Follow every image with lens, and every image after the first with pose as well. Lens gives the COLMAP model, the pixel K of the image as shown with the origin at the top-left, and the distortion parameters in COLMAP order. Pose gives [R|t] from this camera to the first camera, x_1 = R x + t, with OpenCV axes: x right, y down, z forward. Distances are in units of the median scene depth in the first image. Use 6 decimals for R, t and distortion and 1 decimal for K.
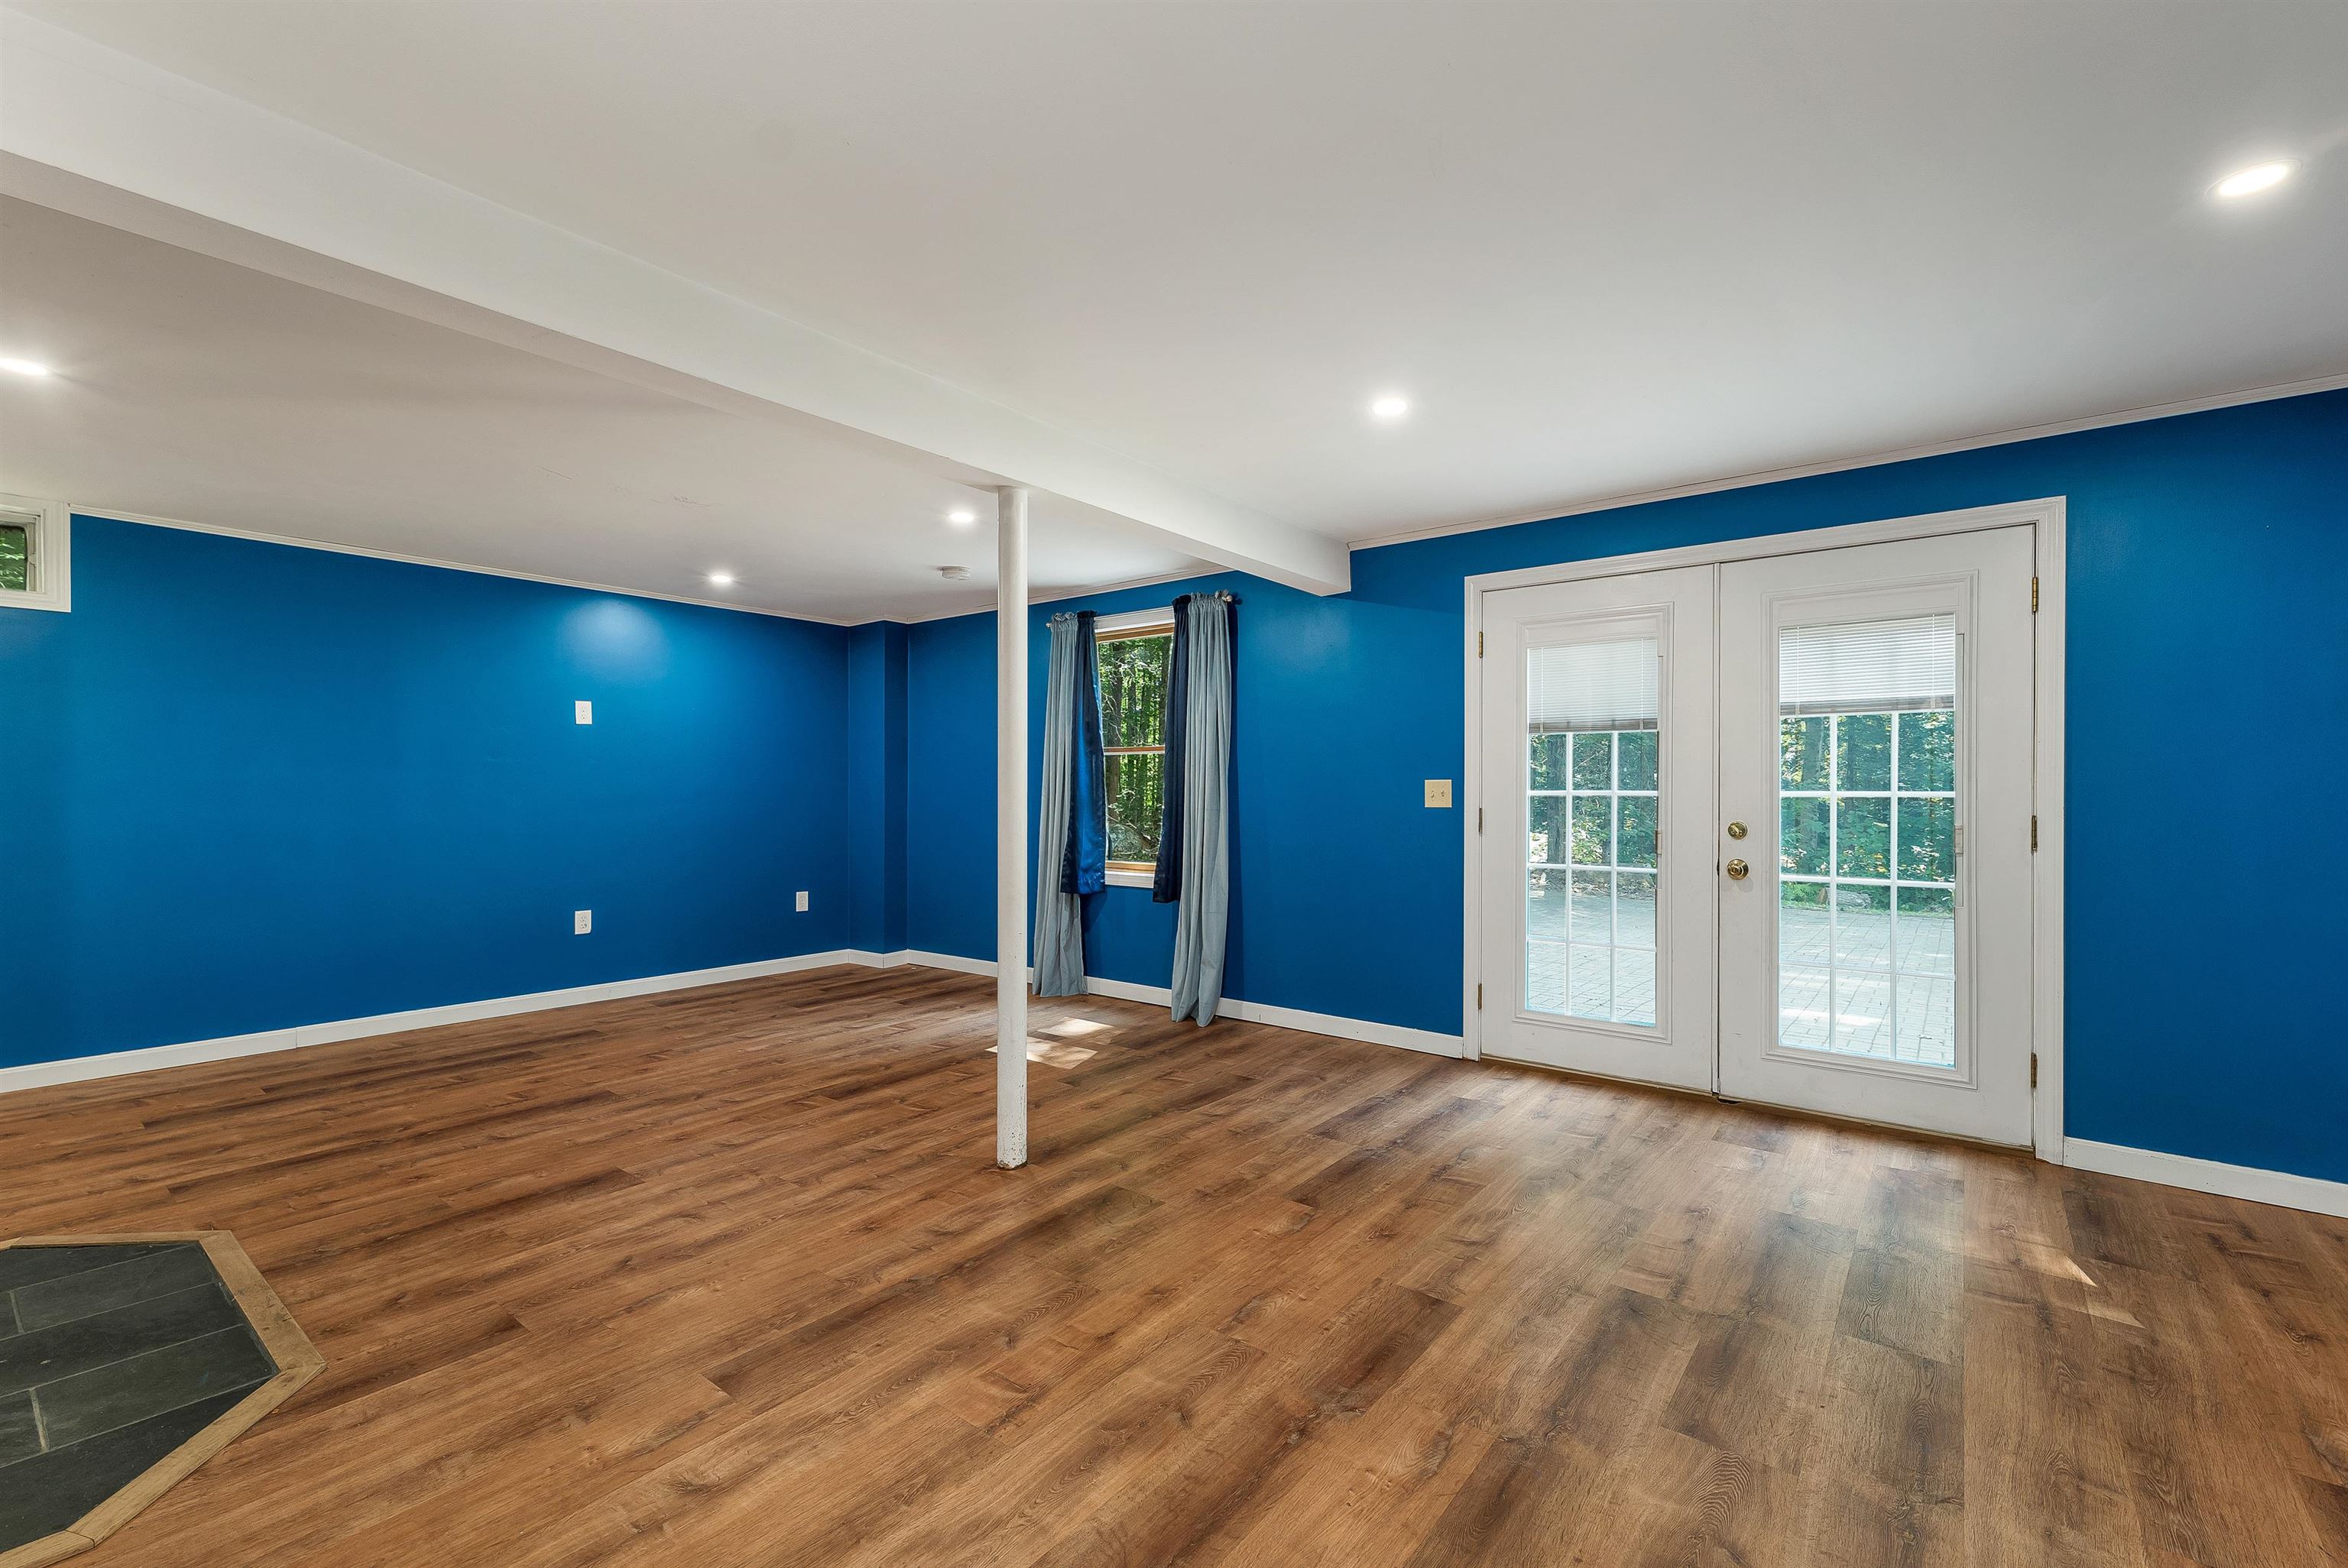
lens RADIAL K [[1007.0, 0, 1174.0], [0, 1007.0, 784.0], [0, 0, 1]] dist [-0.001271, 0.000307]
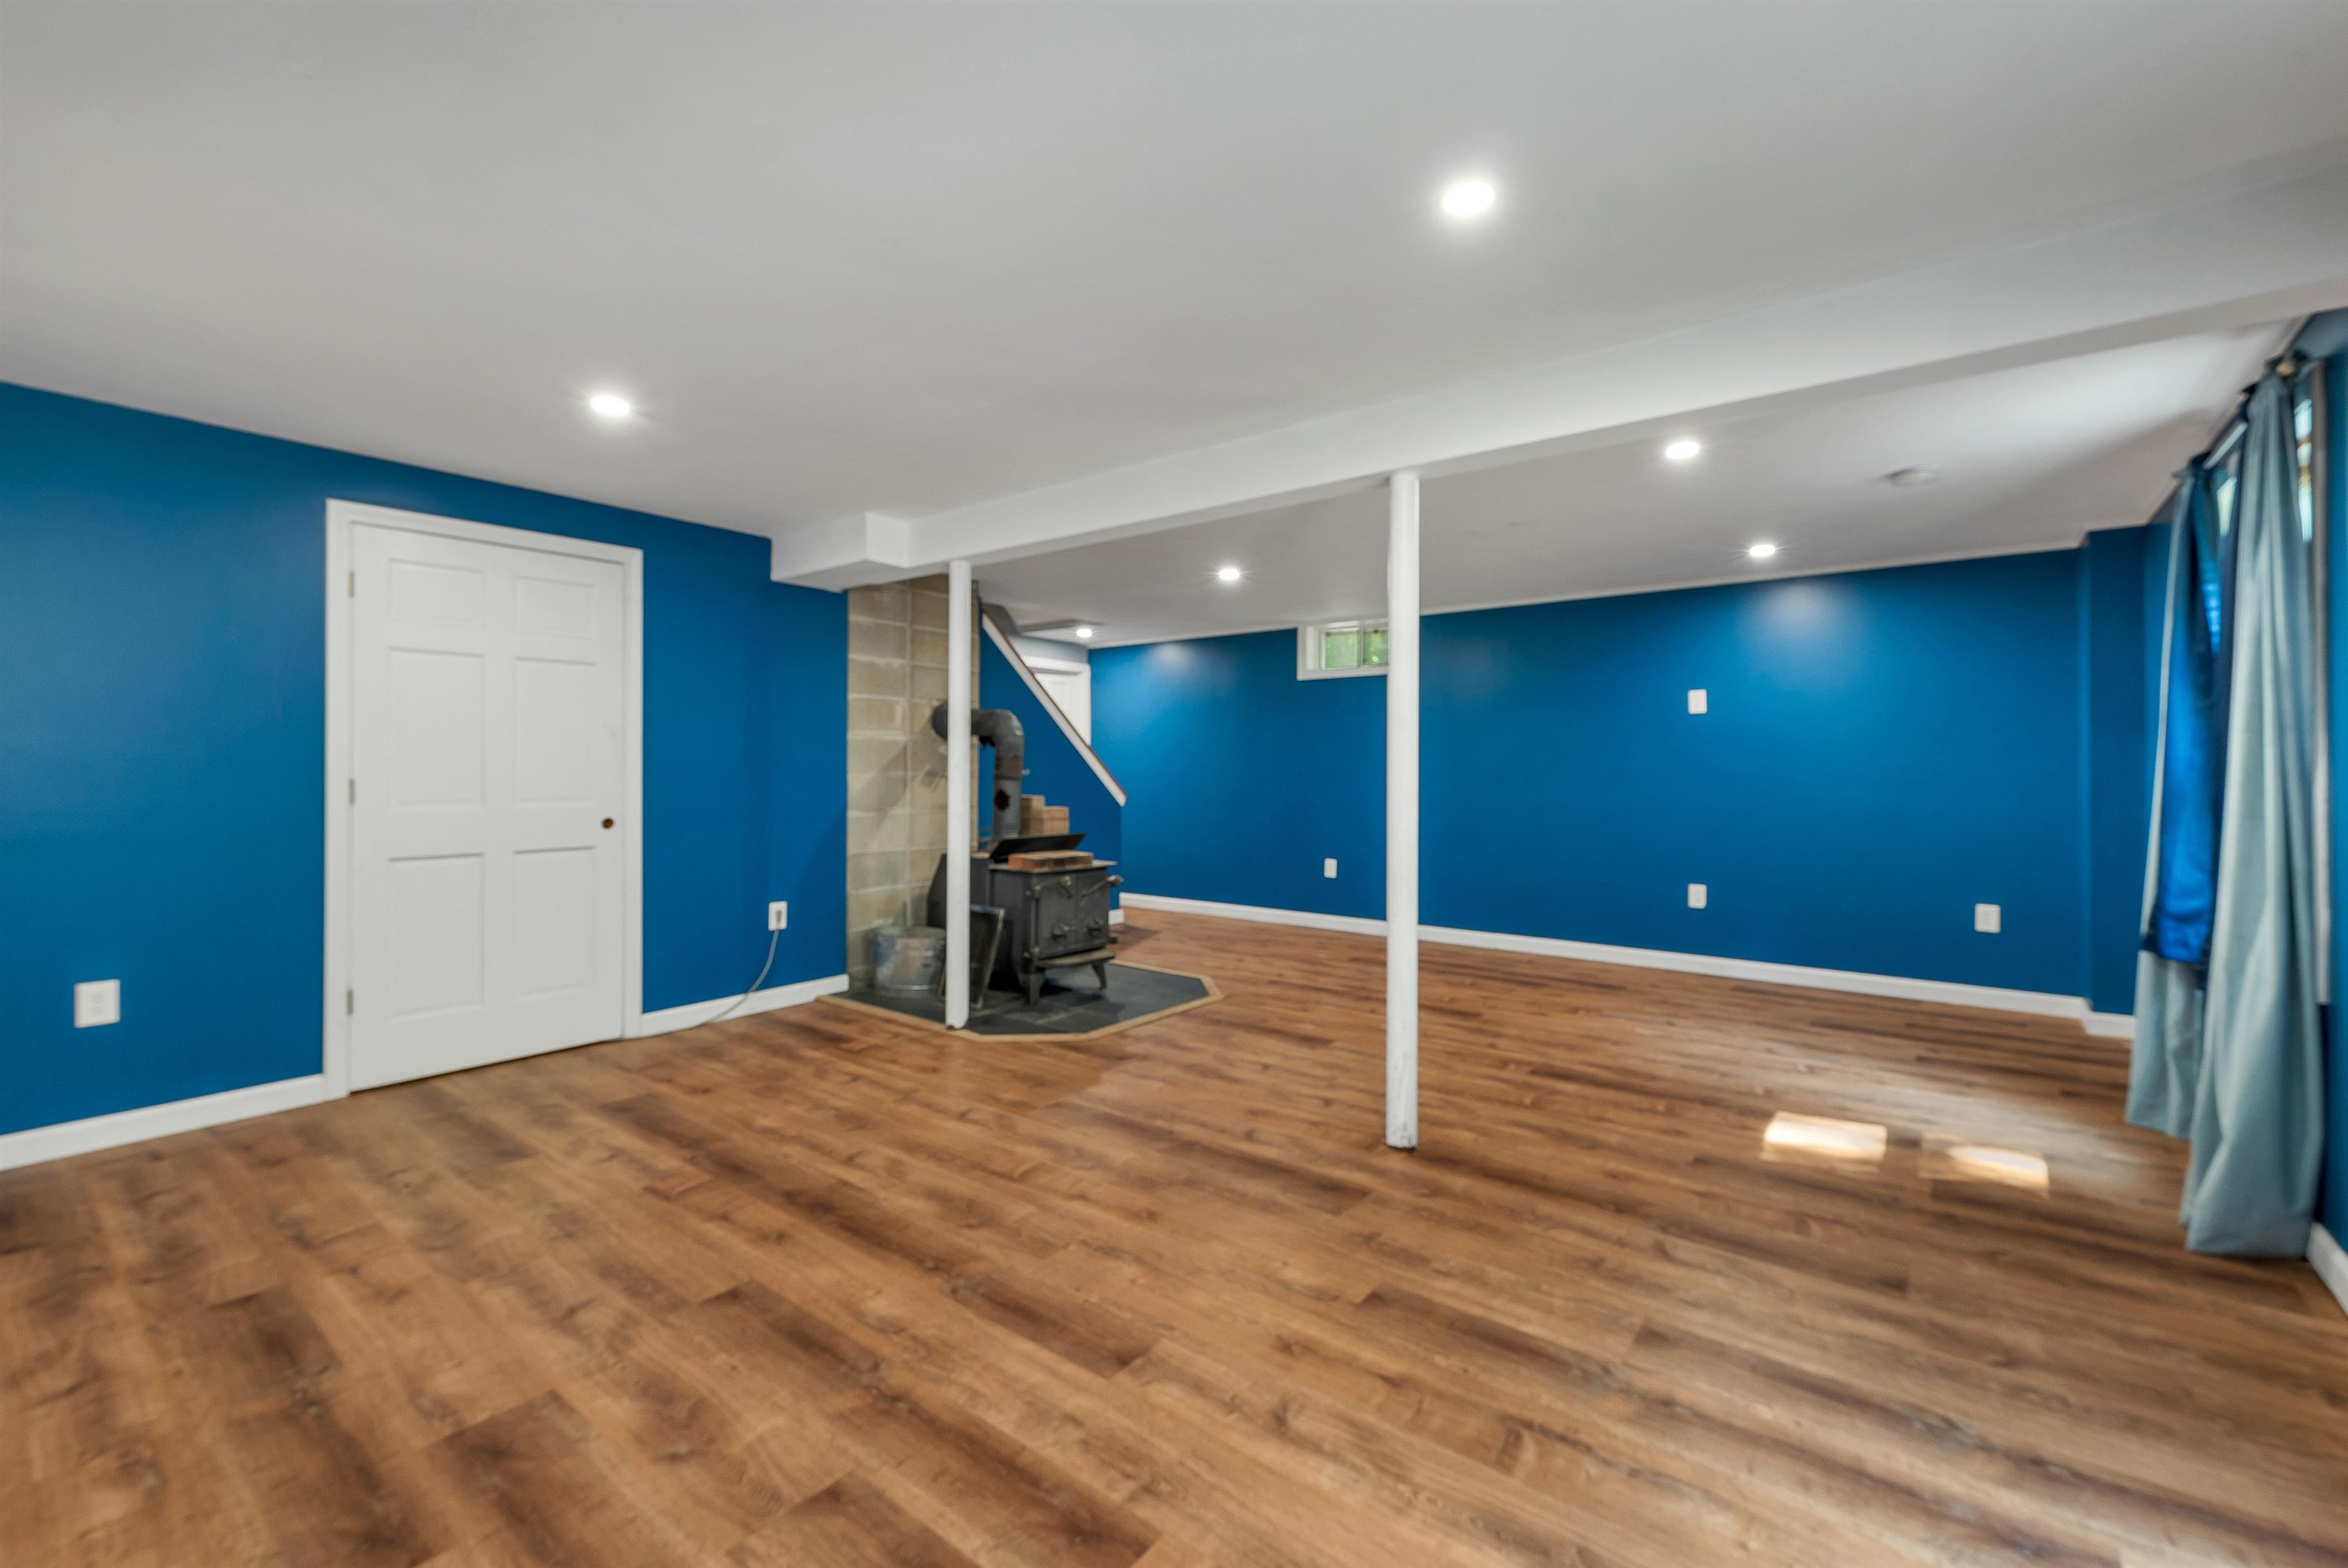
lens RADIAL K [[966.7, 0, 1182.7], [0, 966.7, 836.9], [0, 0, 1]] dist [0.016419, -0.000124]
pose [[0.013466, 0.070350, -0.997431, 0.814796], [0.000613, 0.997521, 0.070365, -0.003584], [0.999909, -0.001559, 0.013389, 0.786305]]
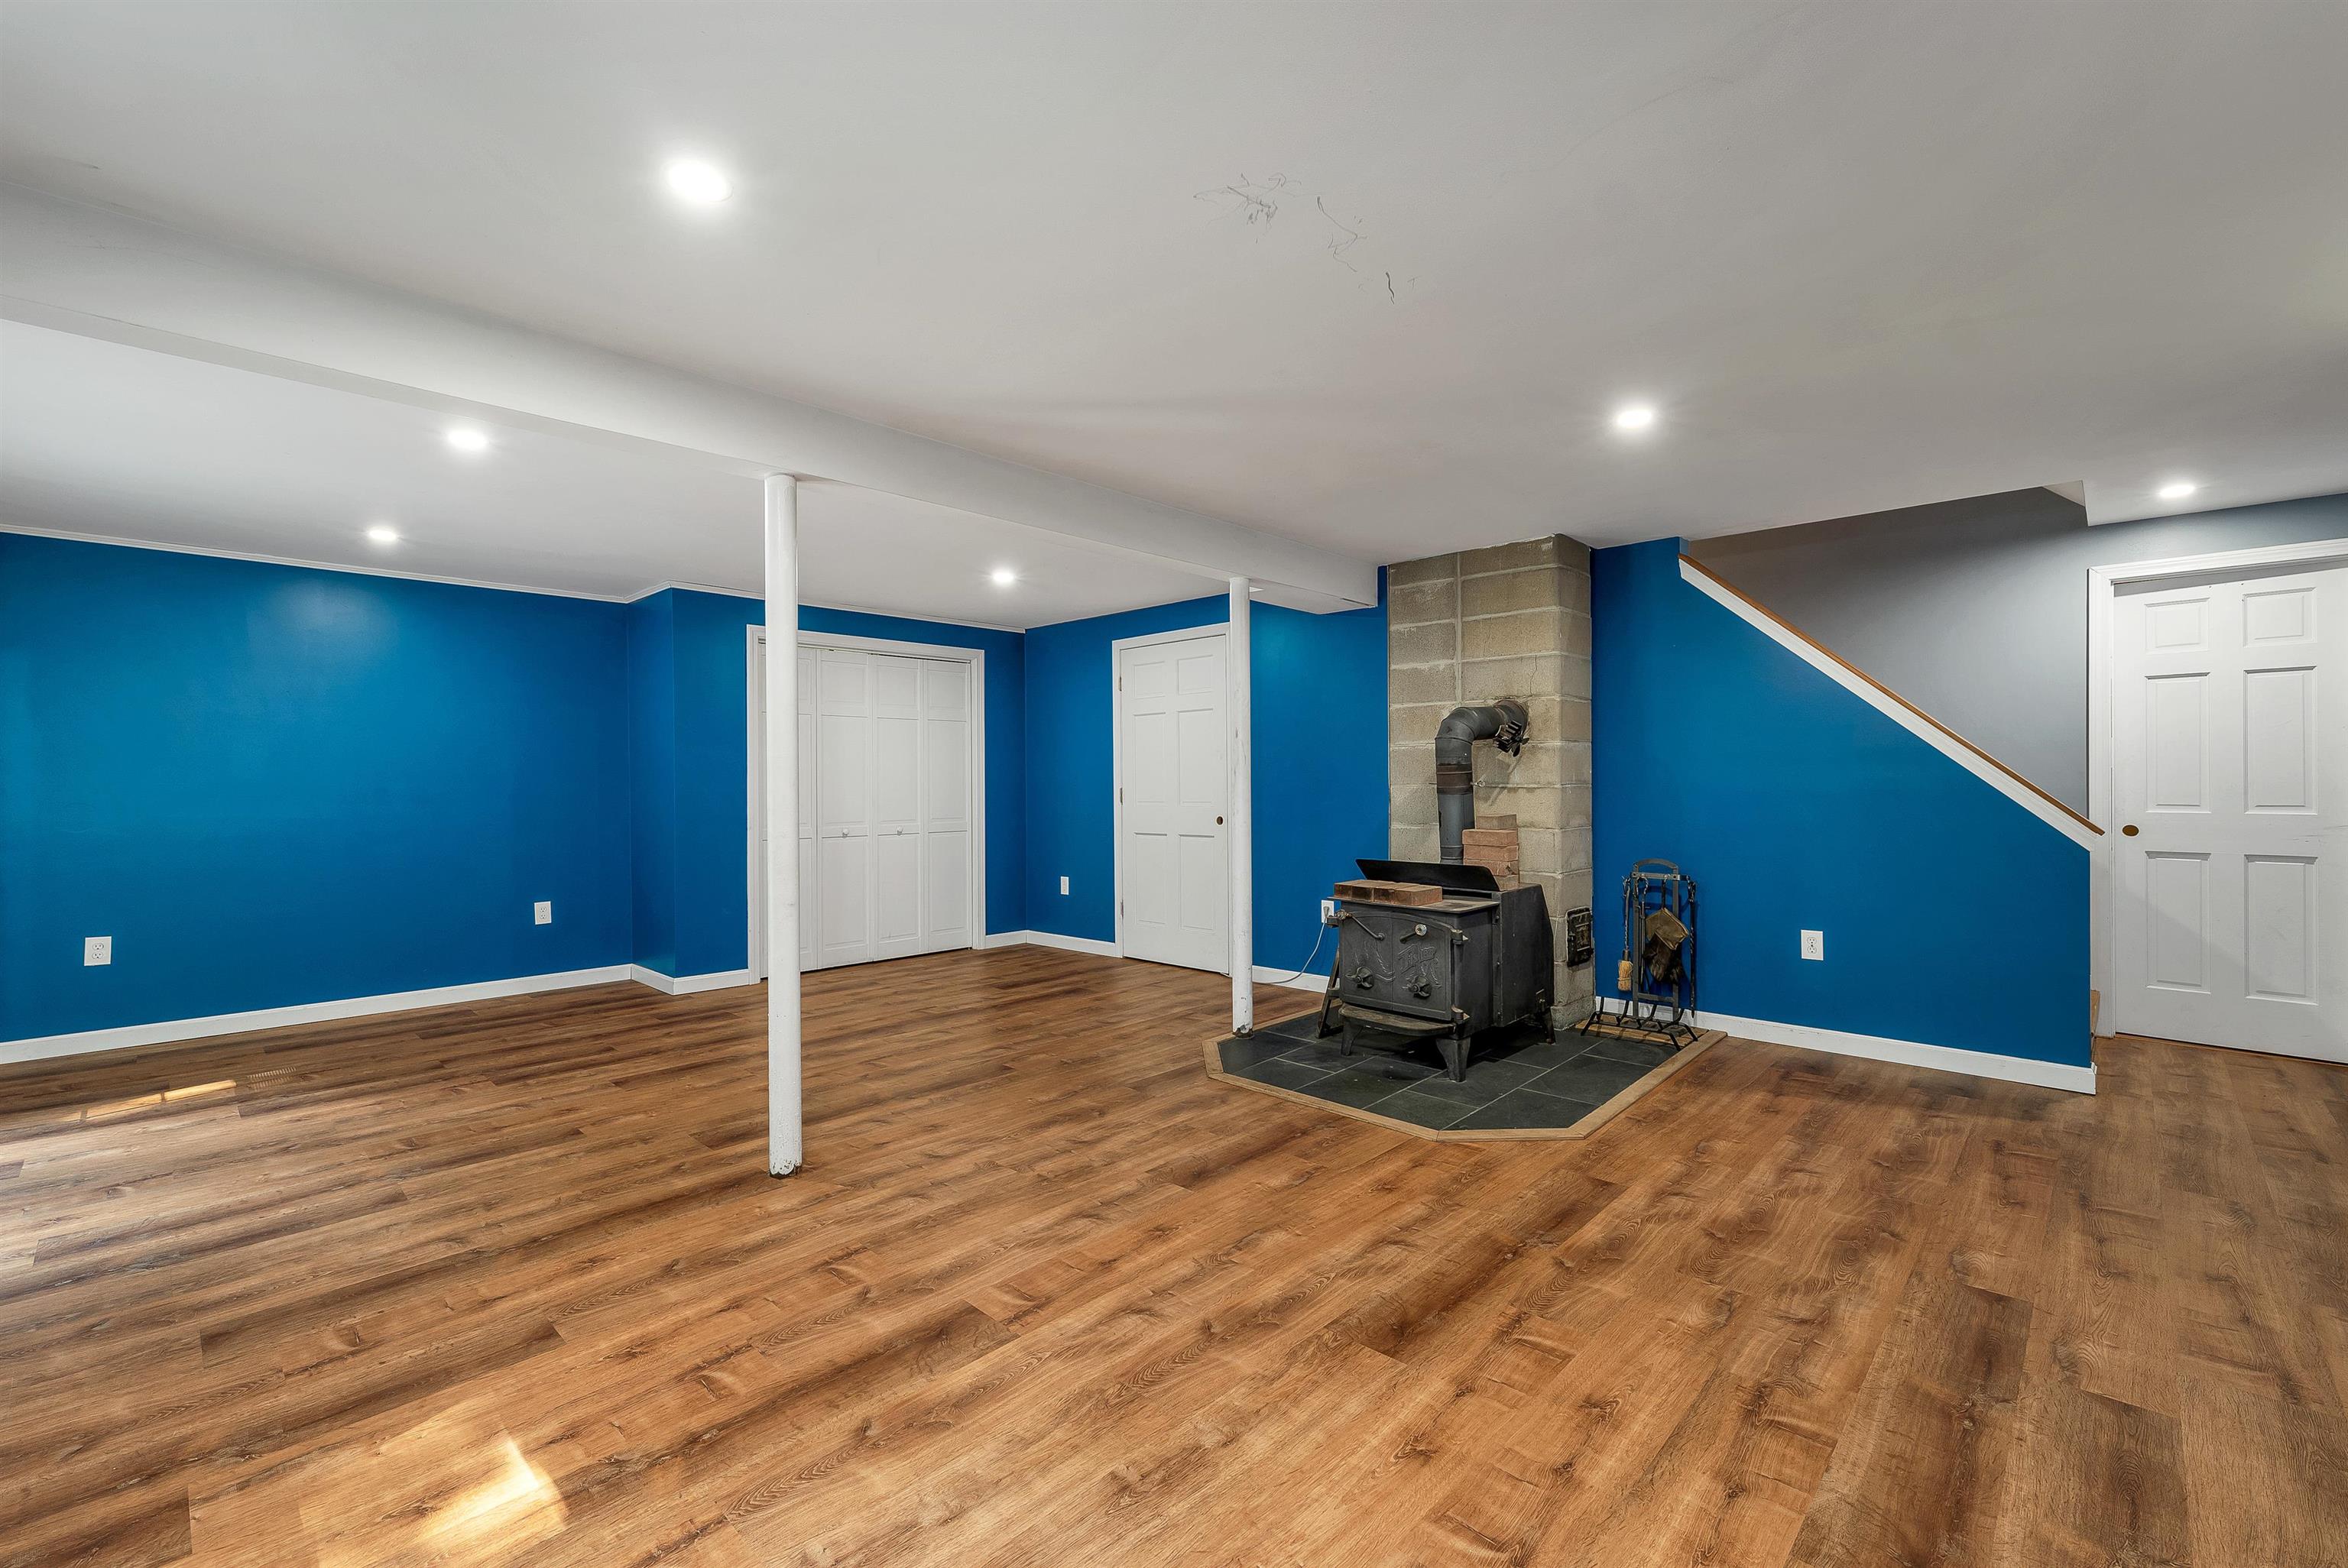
lens RADIAL K [[1007.0, 0, 1174.0], [0, 1007.0, 784.0], [0, 0, 1]] dist [-0.001271, 0.000307]
pose [[-0.995730, 0.003773, 0.092239, -0.643066], [0.003622, 0.999992, -0.001806, 0.006256], [-0.092245, -0.001464, -0.995735, 1.988272]]
